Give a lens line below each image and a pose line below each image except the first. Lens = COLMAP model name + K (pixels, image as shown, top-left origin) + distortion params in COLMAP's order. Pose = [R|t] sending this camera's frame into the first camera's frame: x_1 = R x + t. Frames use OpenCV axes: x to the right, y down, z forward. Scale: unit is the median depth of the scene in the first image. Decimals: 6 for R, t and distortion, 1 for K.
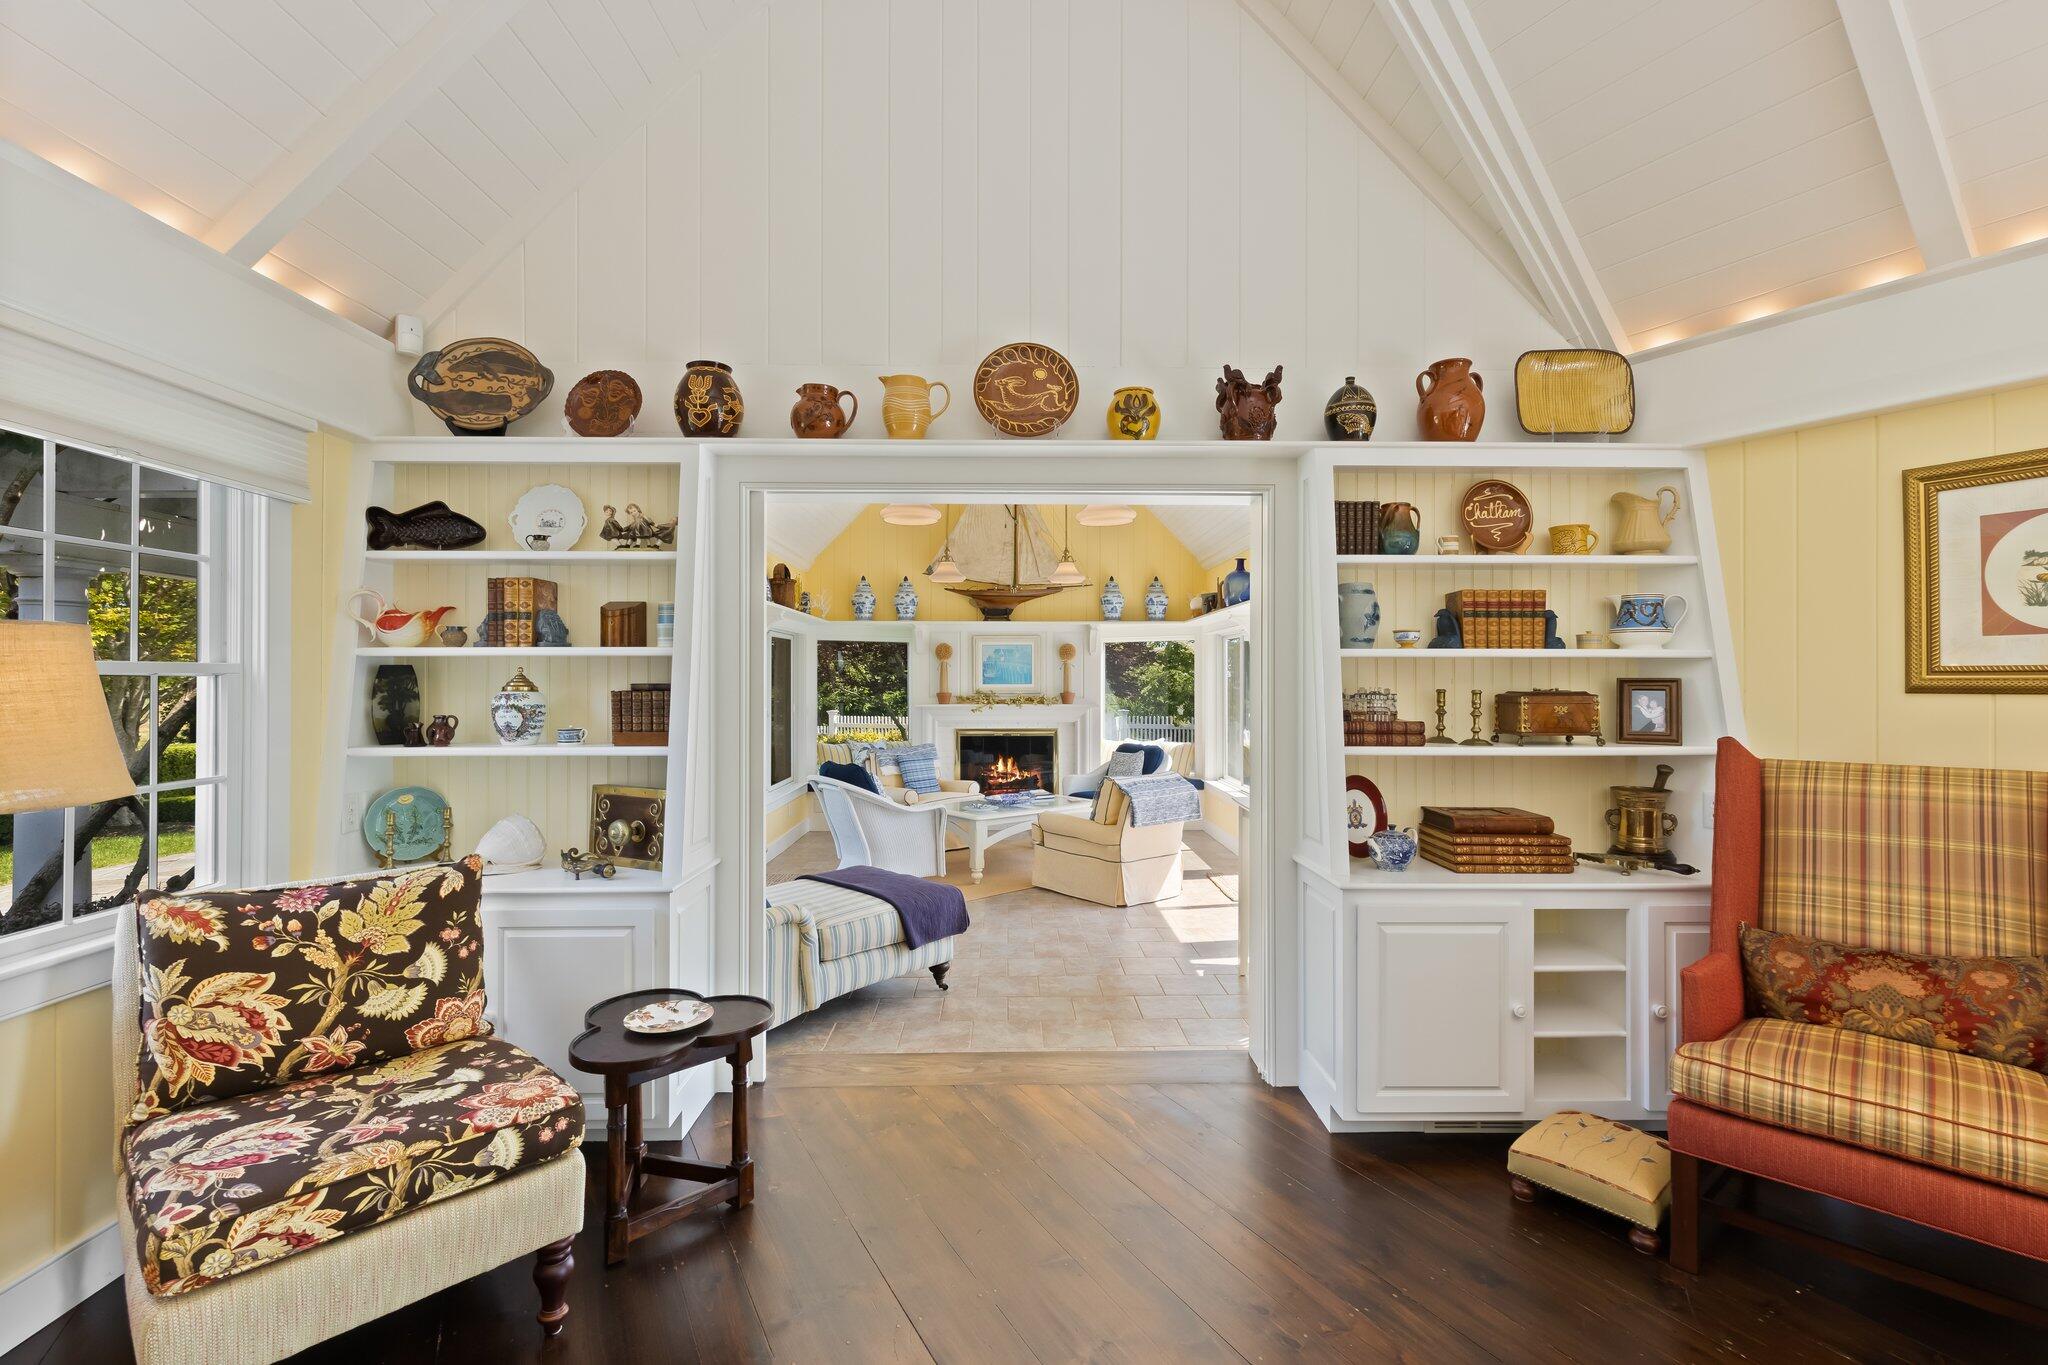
lens RADIAL K [[919.3, 0, 1026.5], [0, 919.3, 678.5], [0, 0, 1]] dist [0.002414, -0.000240]
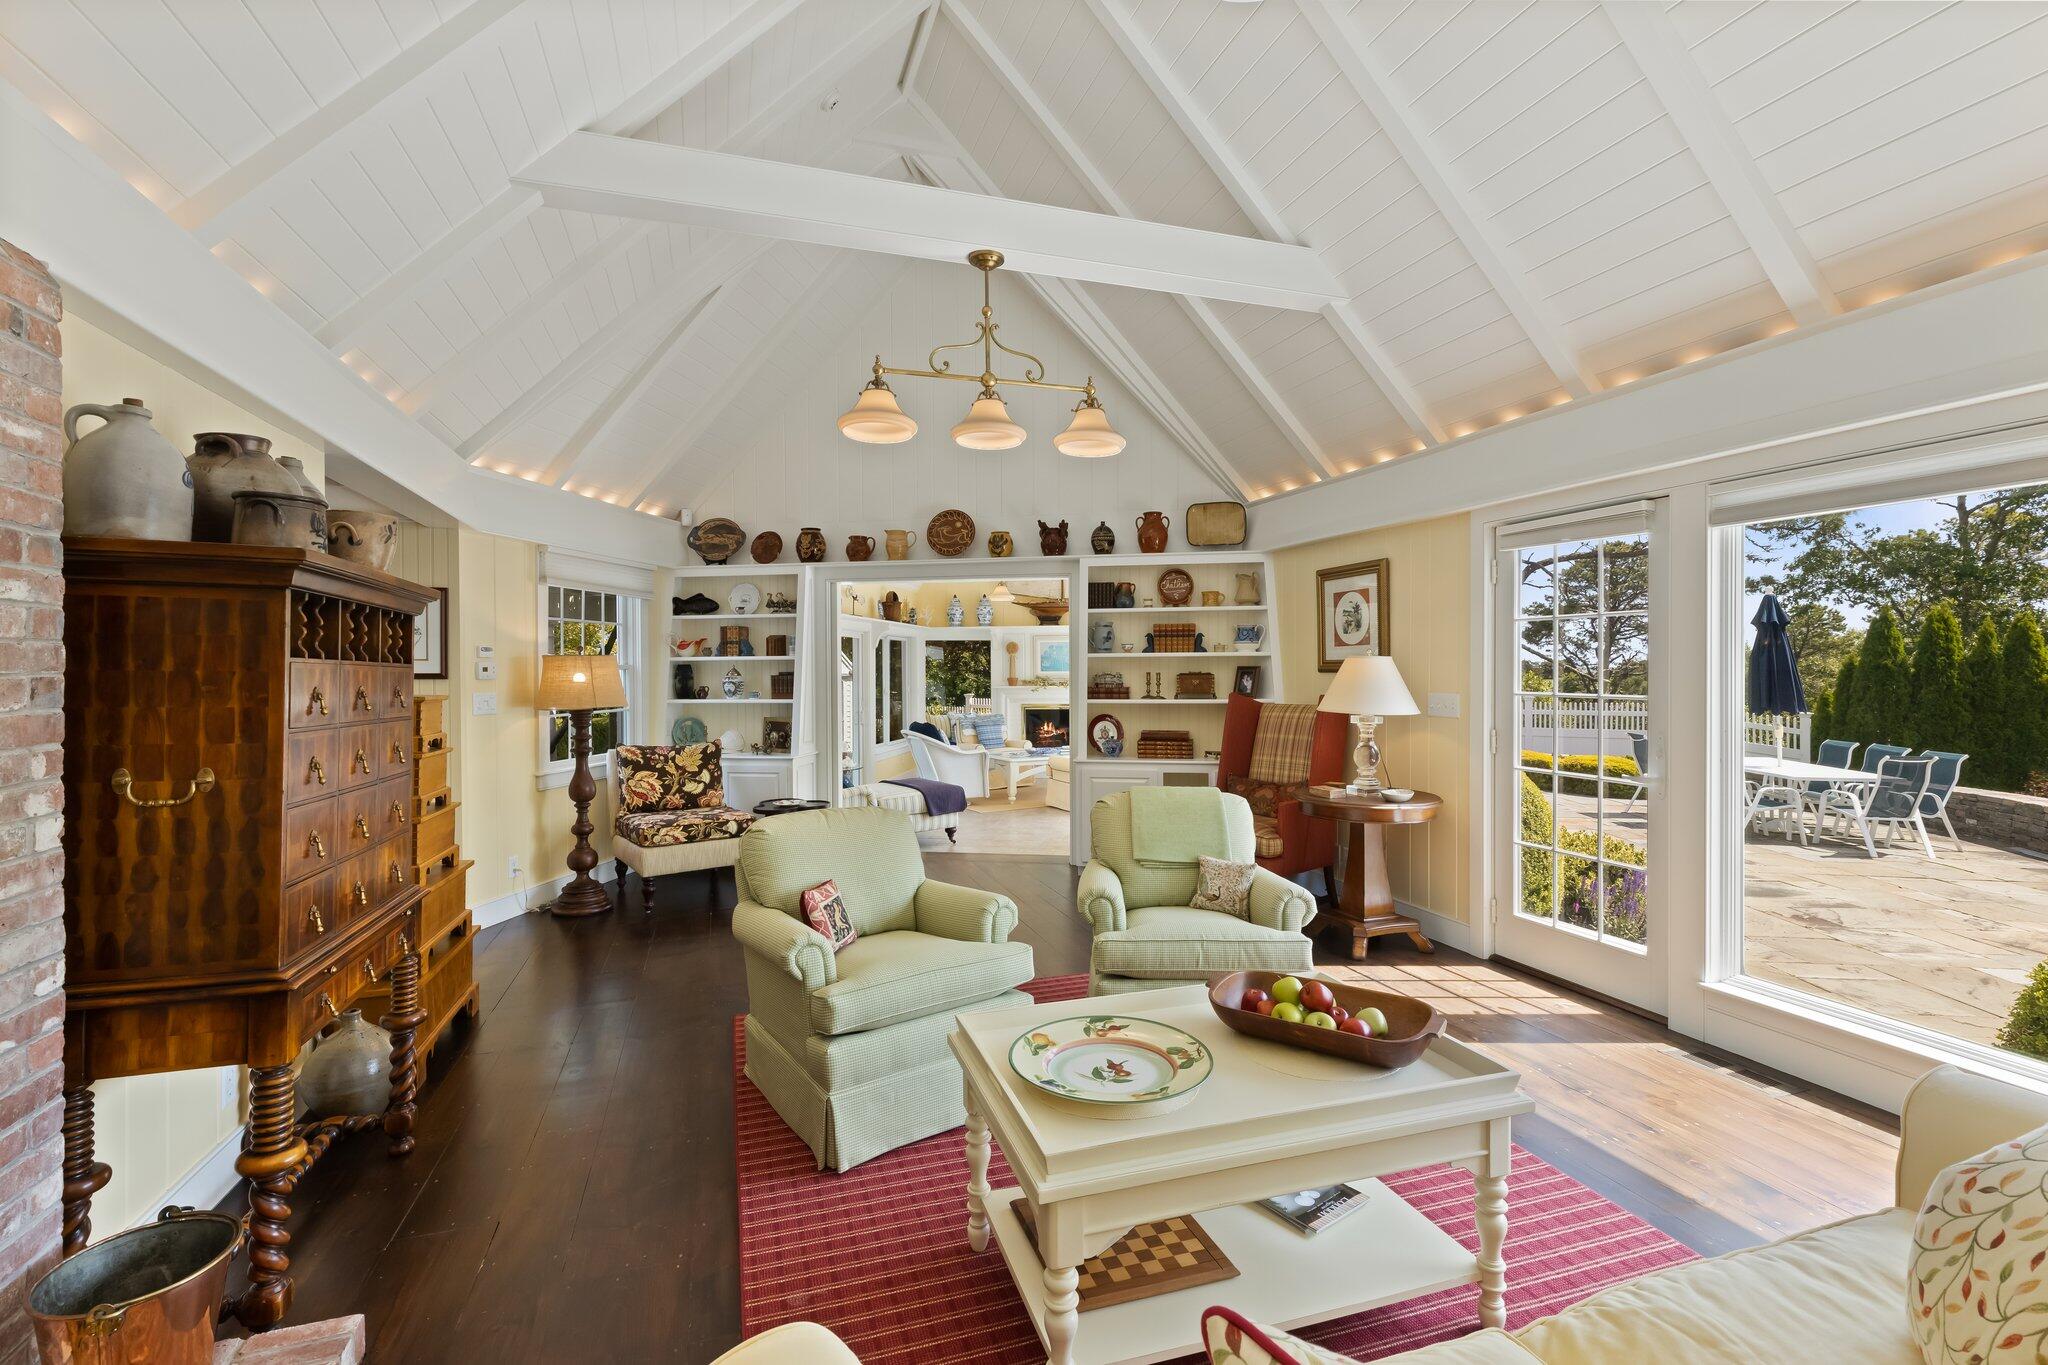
lens RADIAL K [[925.1, 0, 1028.7], [0, 925.1, 674.9], [0, 0, 1]] dist [0.003812, -0.000391]
pose [[0.982469, -0.005498, -0.186343, 0.412773], [0.007223, 0.999937, 0.008582, -0.001480], [0.186284, -0.009777, 0.982447, -0.774879]]
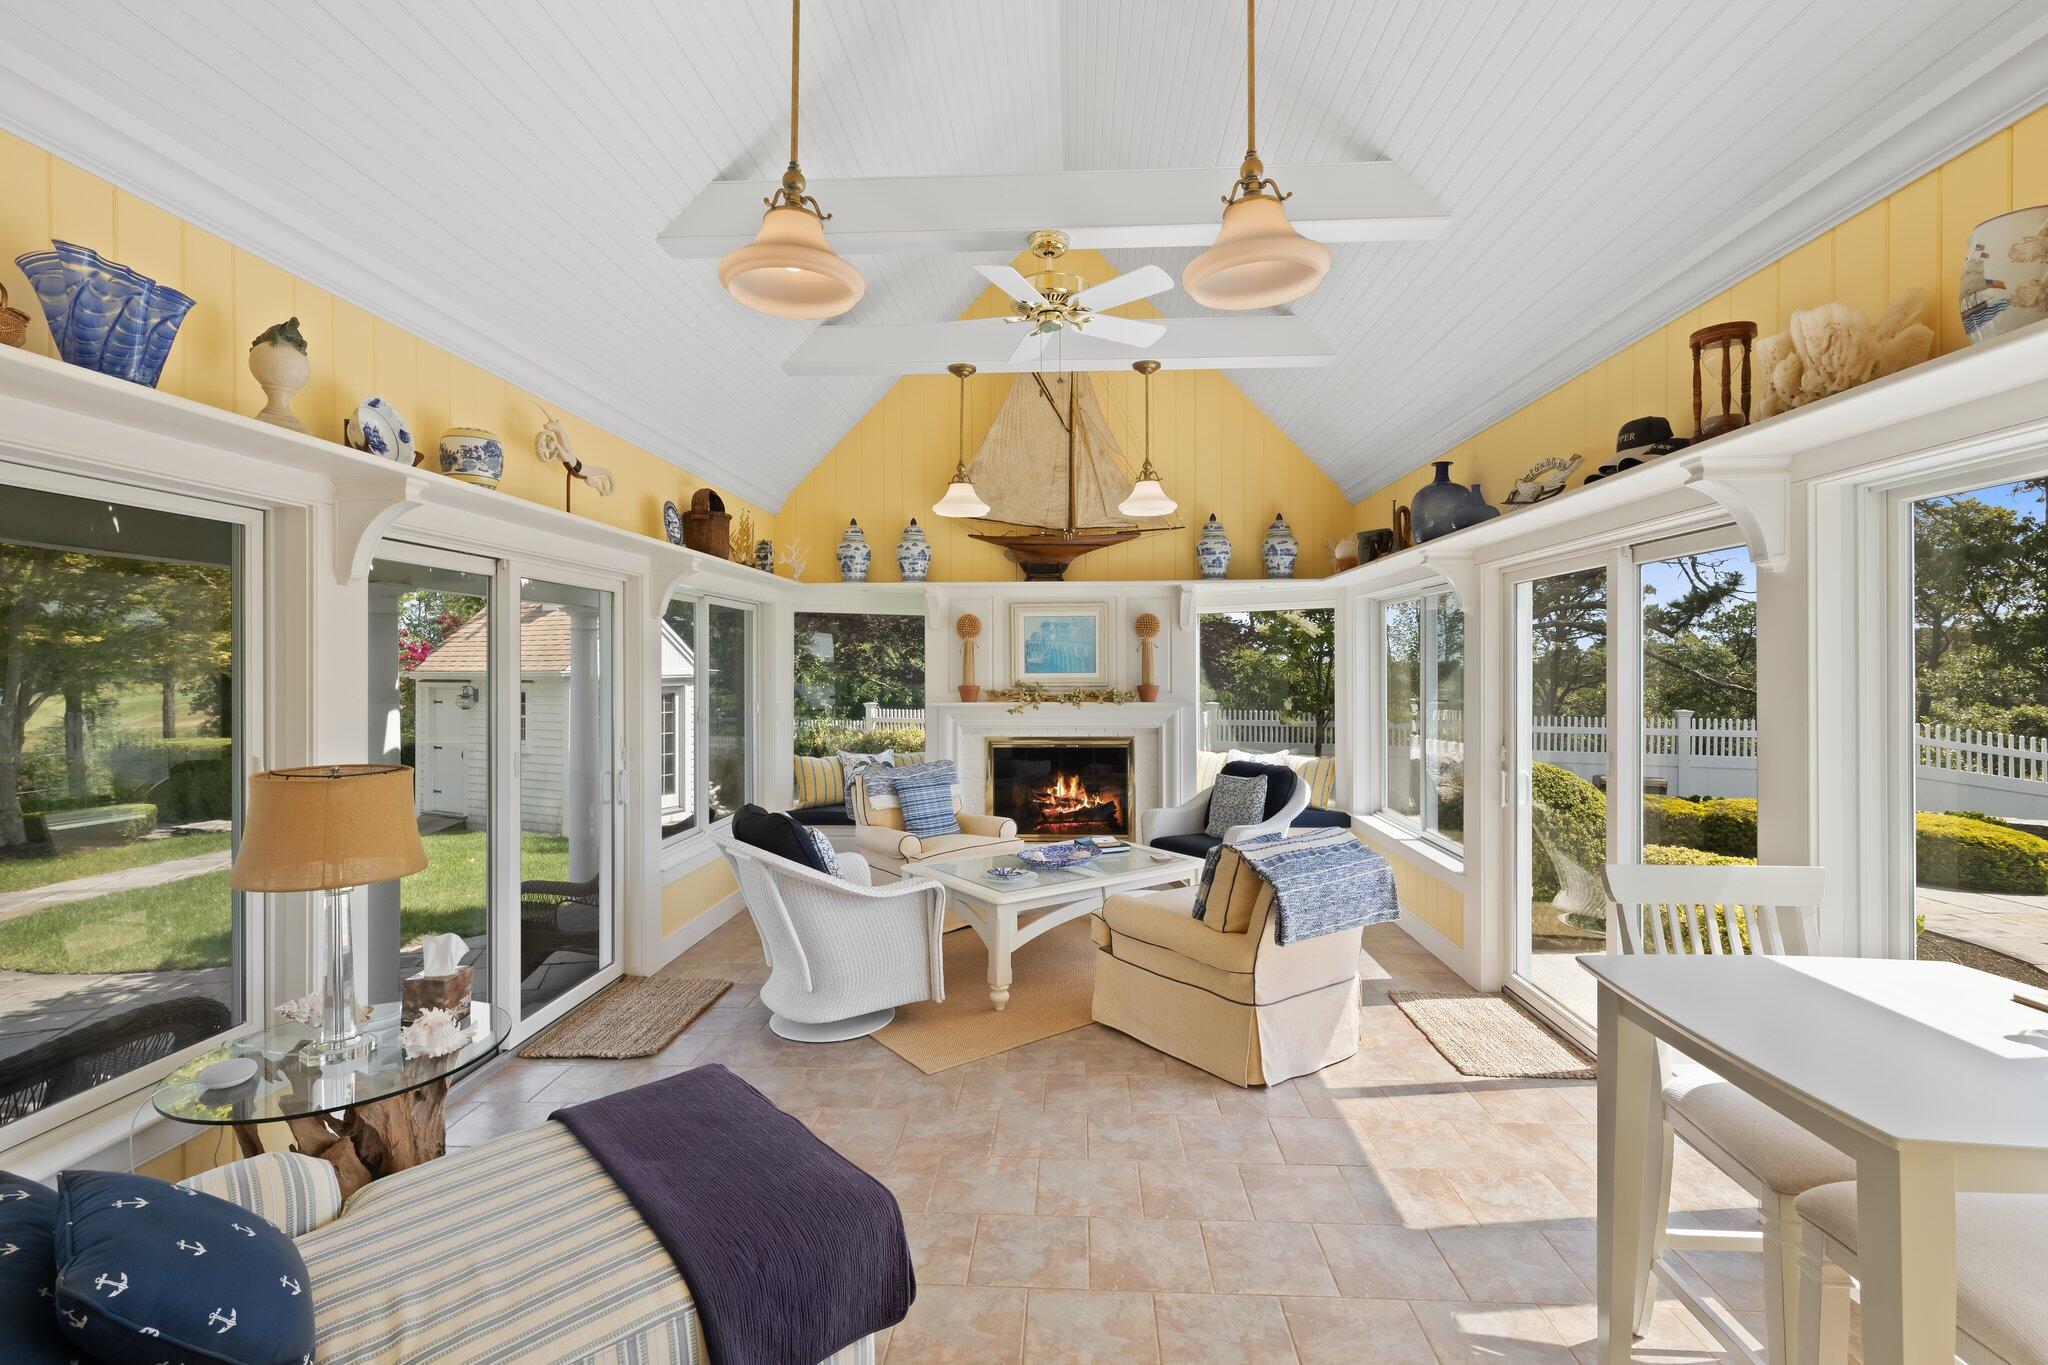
lens RADIAL K [[925.1, 0, 1028.7], [0, 925.1, 674.9], [0, 0, 1]] dist [0.003812, -0.000391]
pose [[0.997174, -0.003073, -0.075066, 0.016625], [0.003863, 0.999939, 0.010372, 0.000529], [0.075030, -0.010632, 0.997125, 0.651024]]
